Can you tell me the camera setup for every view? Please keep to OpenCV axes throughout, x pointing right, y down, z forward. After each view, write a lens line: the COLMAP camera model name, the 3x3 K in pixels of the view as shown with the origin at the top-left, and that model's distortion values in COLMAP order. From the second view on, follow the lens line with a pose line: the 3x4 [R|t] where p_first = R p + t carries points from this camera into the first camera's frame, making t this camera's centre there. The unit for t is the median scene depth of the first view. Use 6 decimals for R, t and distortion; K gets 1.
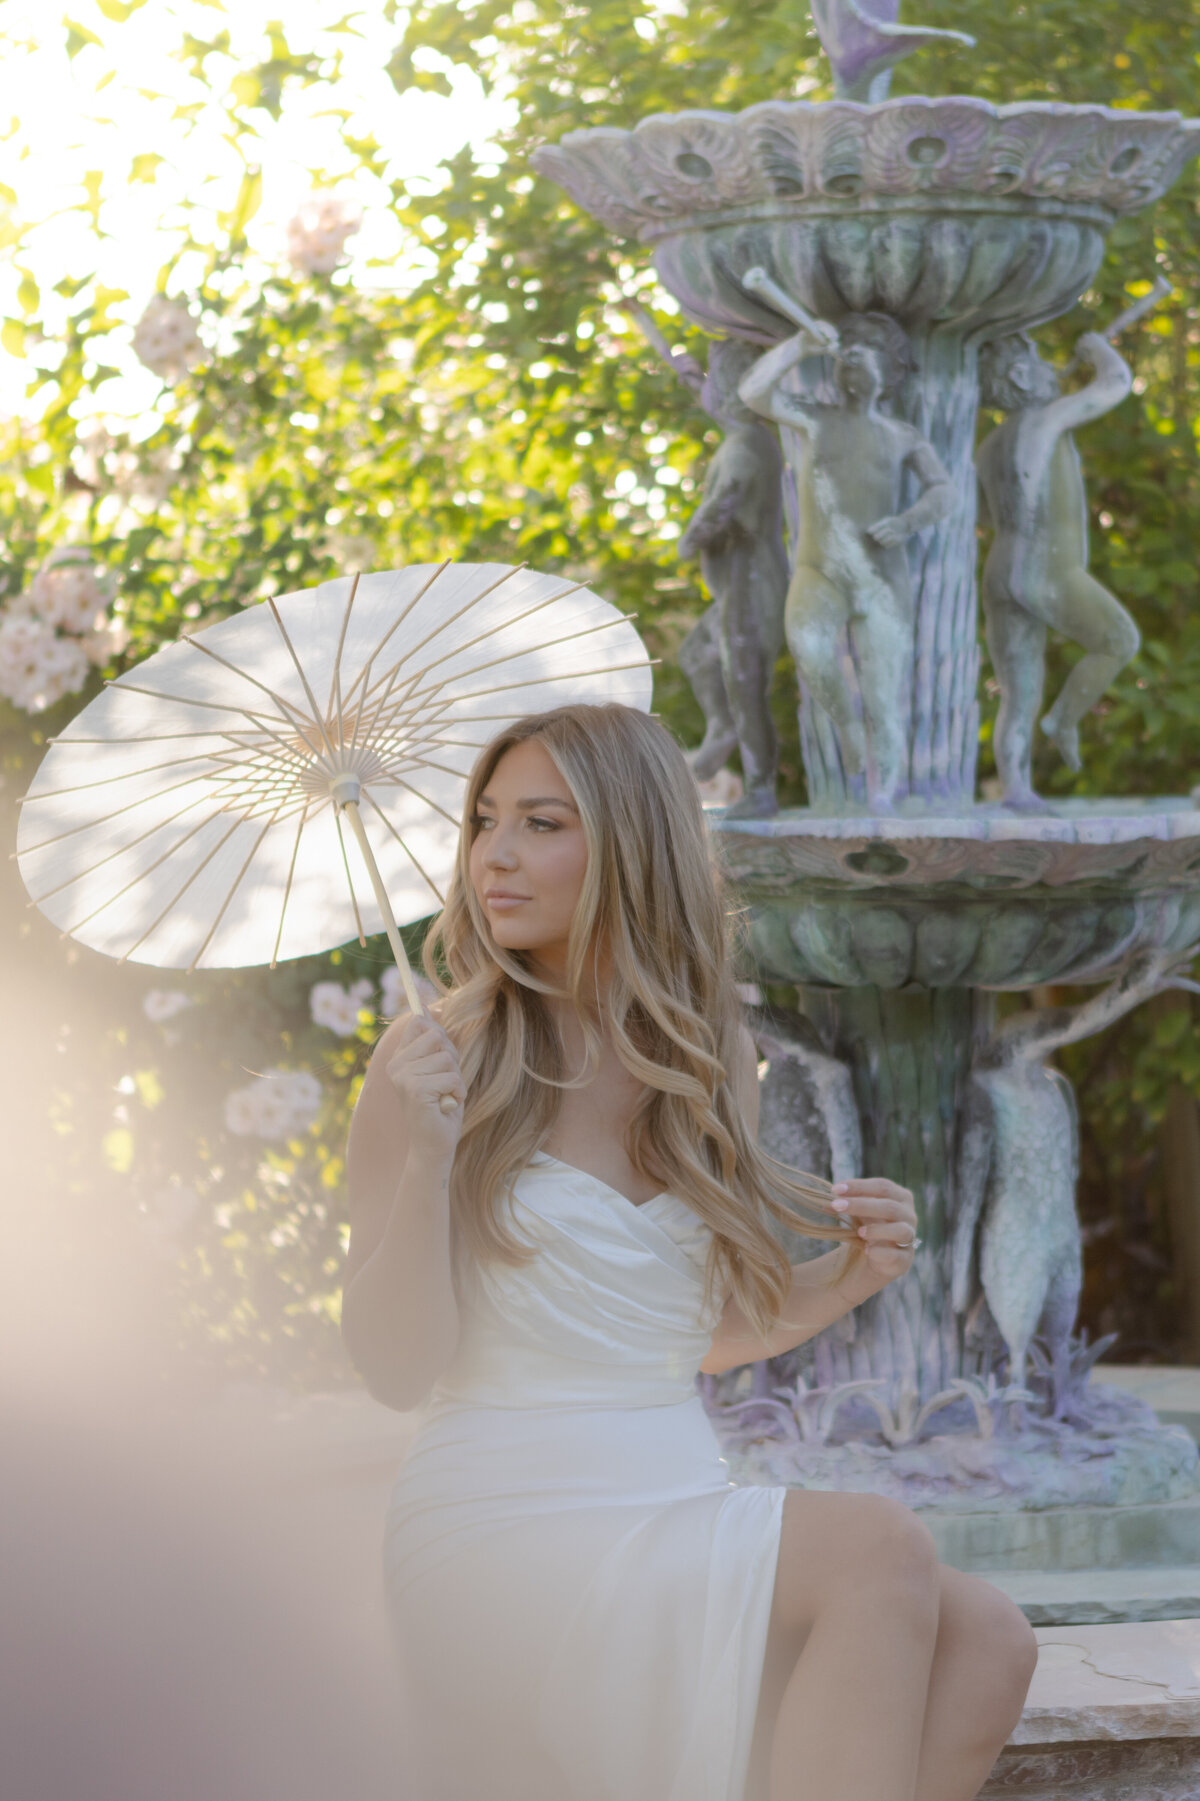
lens RADIAL K [[5093.9, 0, 681.7], [0, 5093.9, 863.4], [0, 0, 1]] dist [-0.034588, 0.000000]
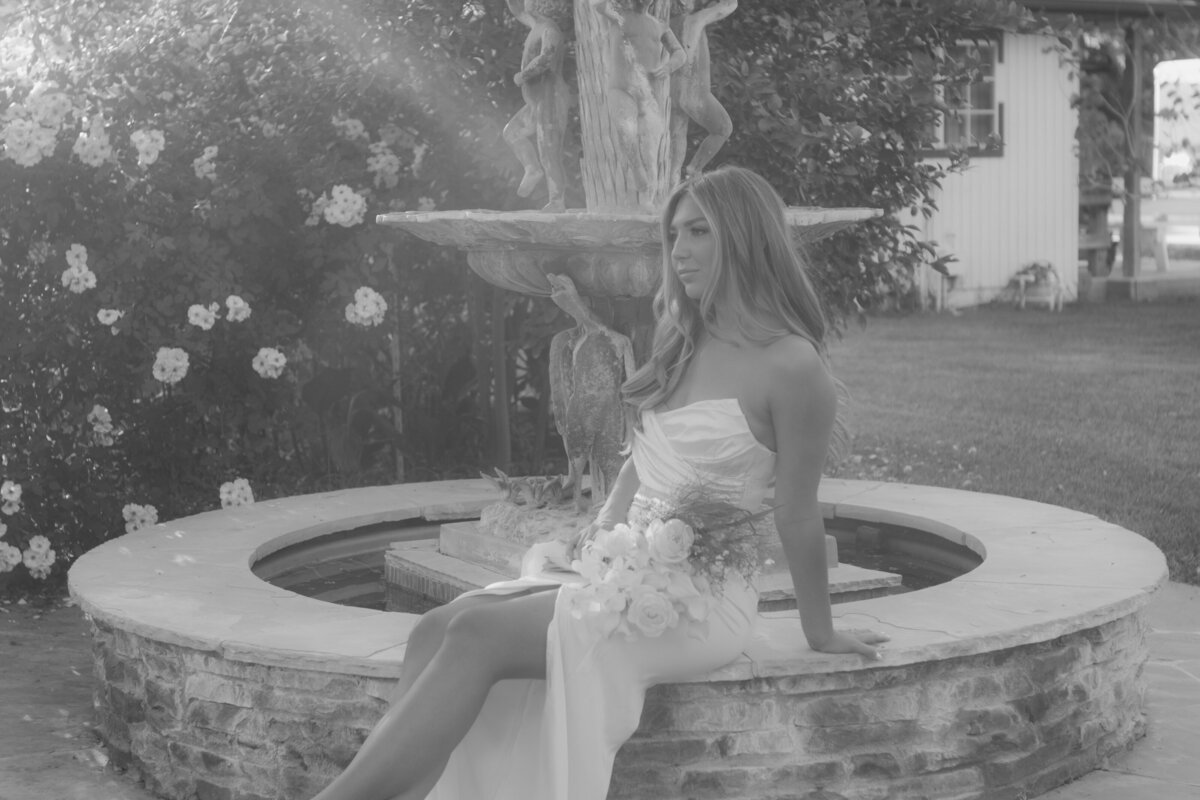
lens RADIAL K [[2177.0, 0, 578.1], [0, 2177.0, 404.3], [0, 0, 1]] dist [-0.053572, 0.000000]
pose [[0.943850, -0.033827, 0.328638, -0.277578], [0.009998, 0.997213, 0.073928, 0.002341], [-0.330223, -0.066492, 0.941558, 0.186911]]
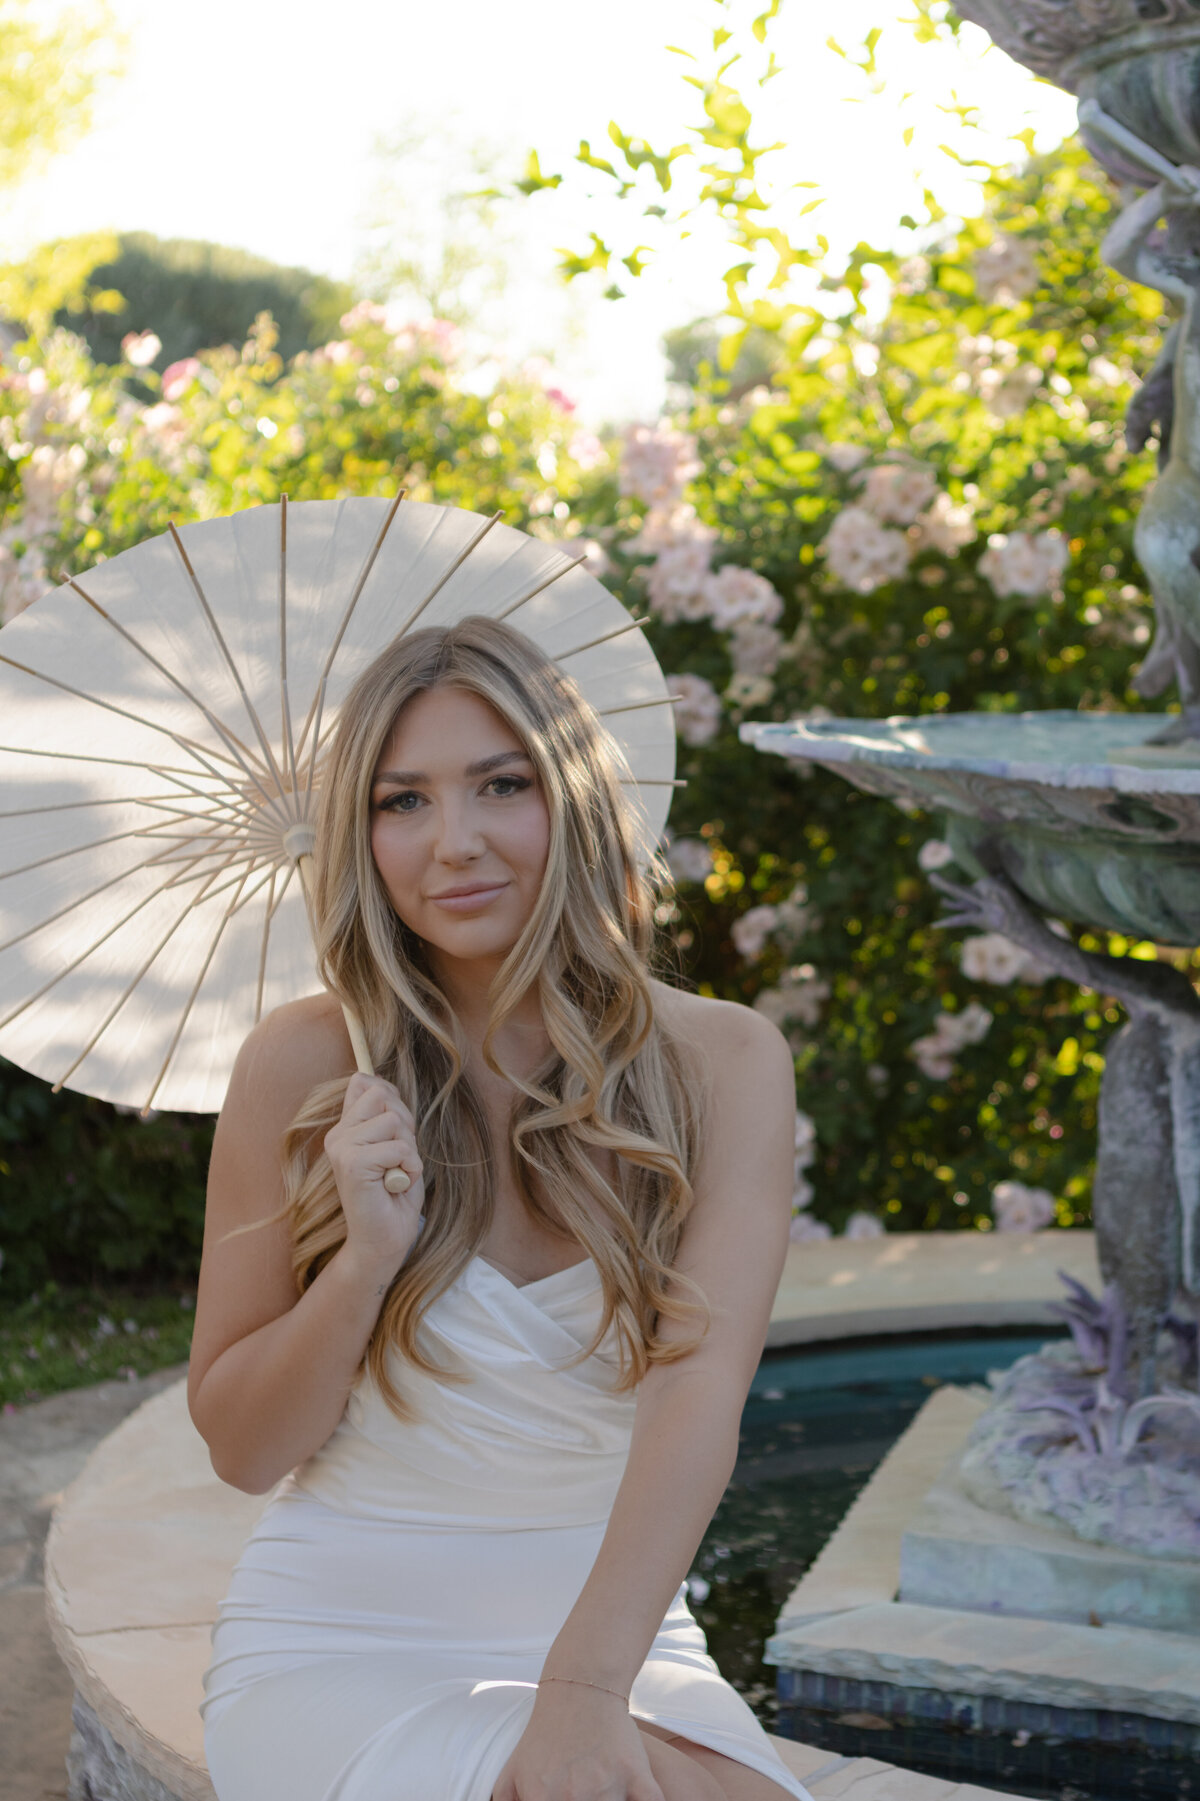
lens RADIAL K [[2945.2, 0, 600.5], [0, 2945.2, 898.7], [0, 0, 1]] dist [-0.021554, 0.000000]
pose [[0.892317, 0.075414, -0.445066, 0.165422], [-0.039424, 0.995198, 0.089588, -0.024891], [0.449685, -0.062395, 0.891005, 0.507091]]
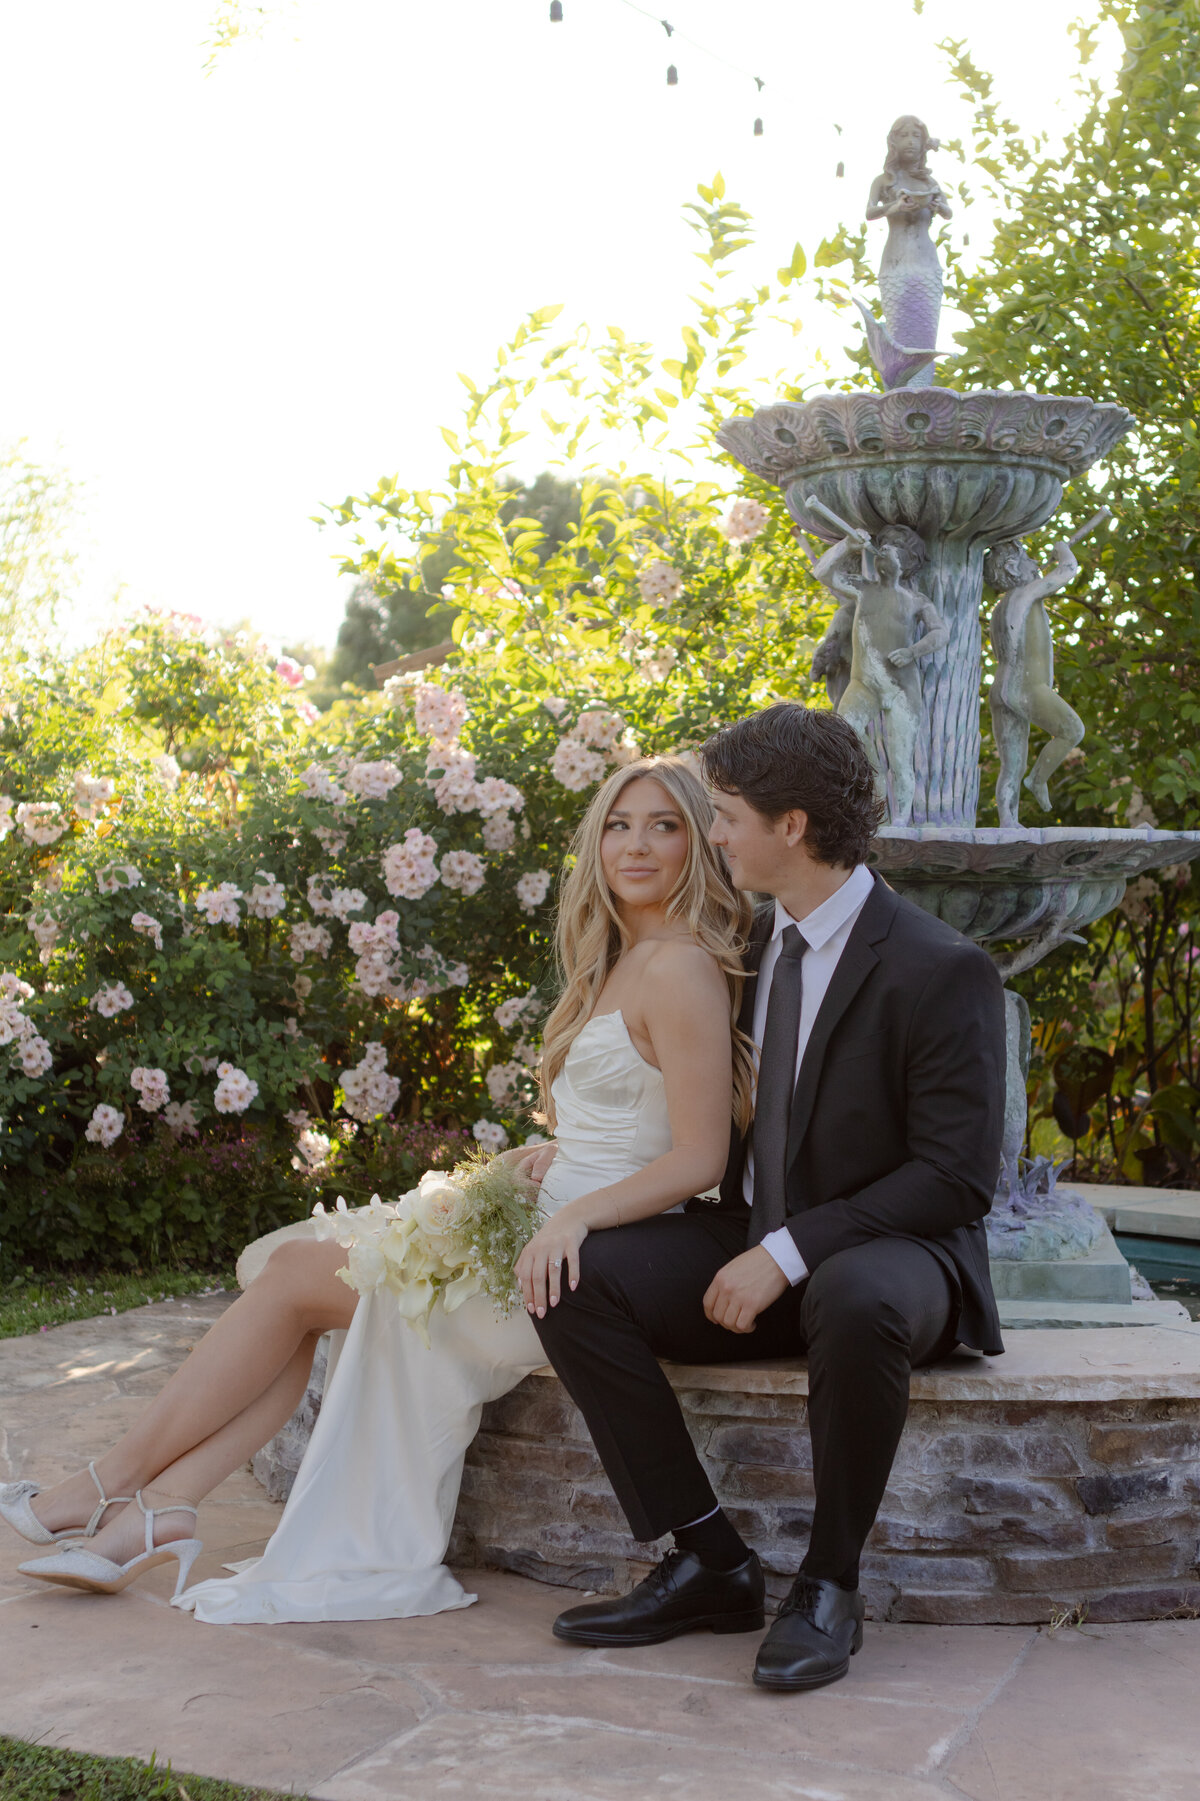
lens RADIAL K [[2658.5, 0, 604.9], [0, 2658.5, 914.1], [0, 0, 1]] dist [0.021324, 0.000000]
pose [[0.963446, 0.024503, -0.266778, 0.178416], [-0.027000, 0.999619, -0.005694, 0.024632], [0.266537, 0.012689, 0.963741, 0.150150]]
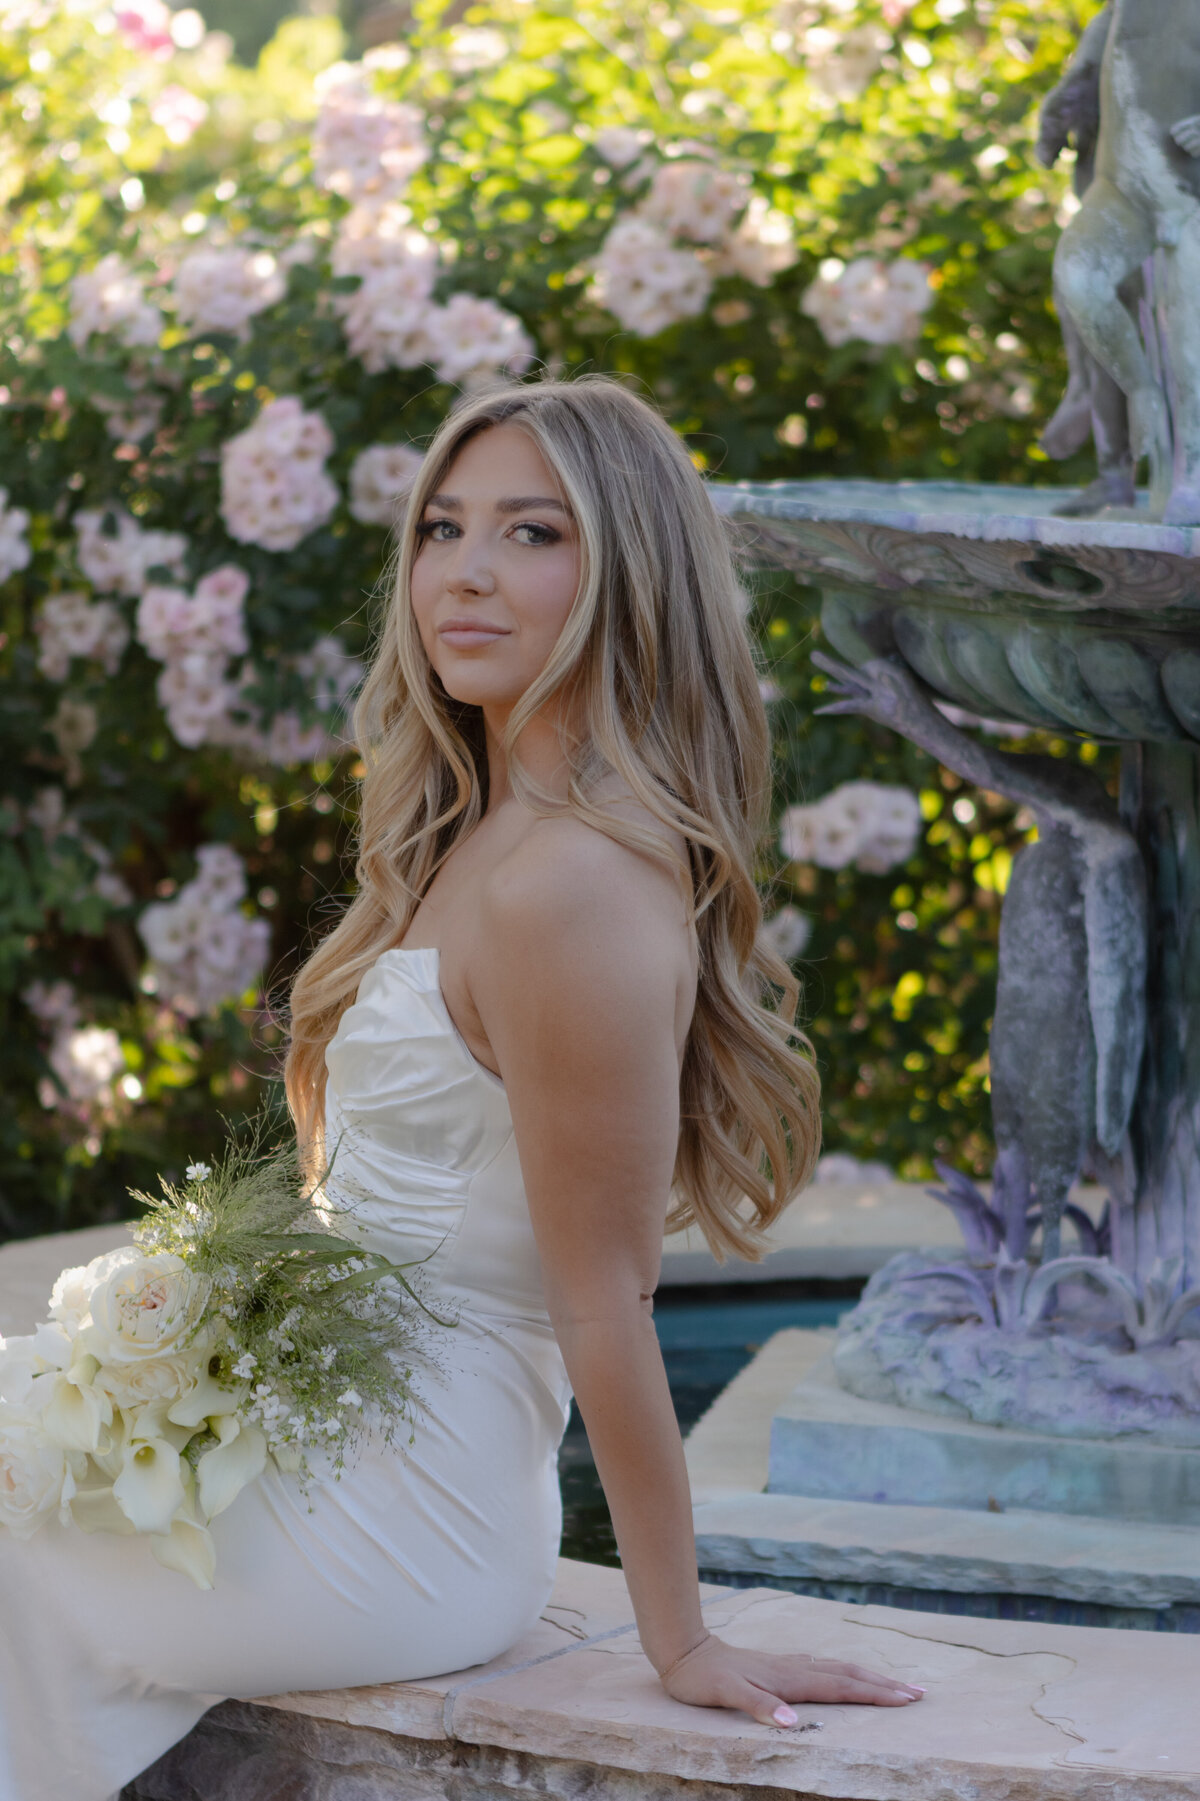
lens RADIAL K [[5348.8, 0, 613.2], [0, 5348.8, 895.4], [0, 0, 1]] dist [0.022682, 0.000000]
pose [[0.937909, 0.085741, -0.336117, 0.231998], [-0.061964, 0.994798, 0.080858, -0.012266], [0.341302, -0.055011, 0.938343, 0.228128]]
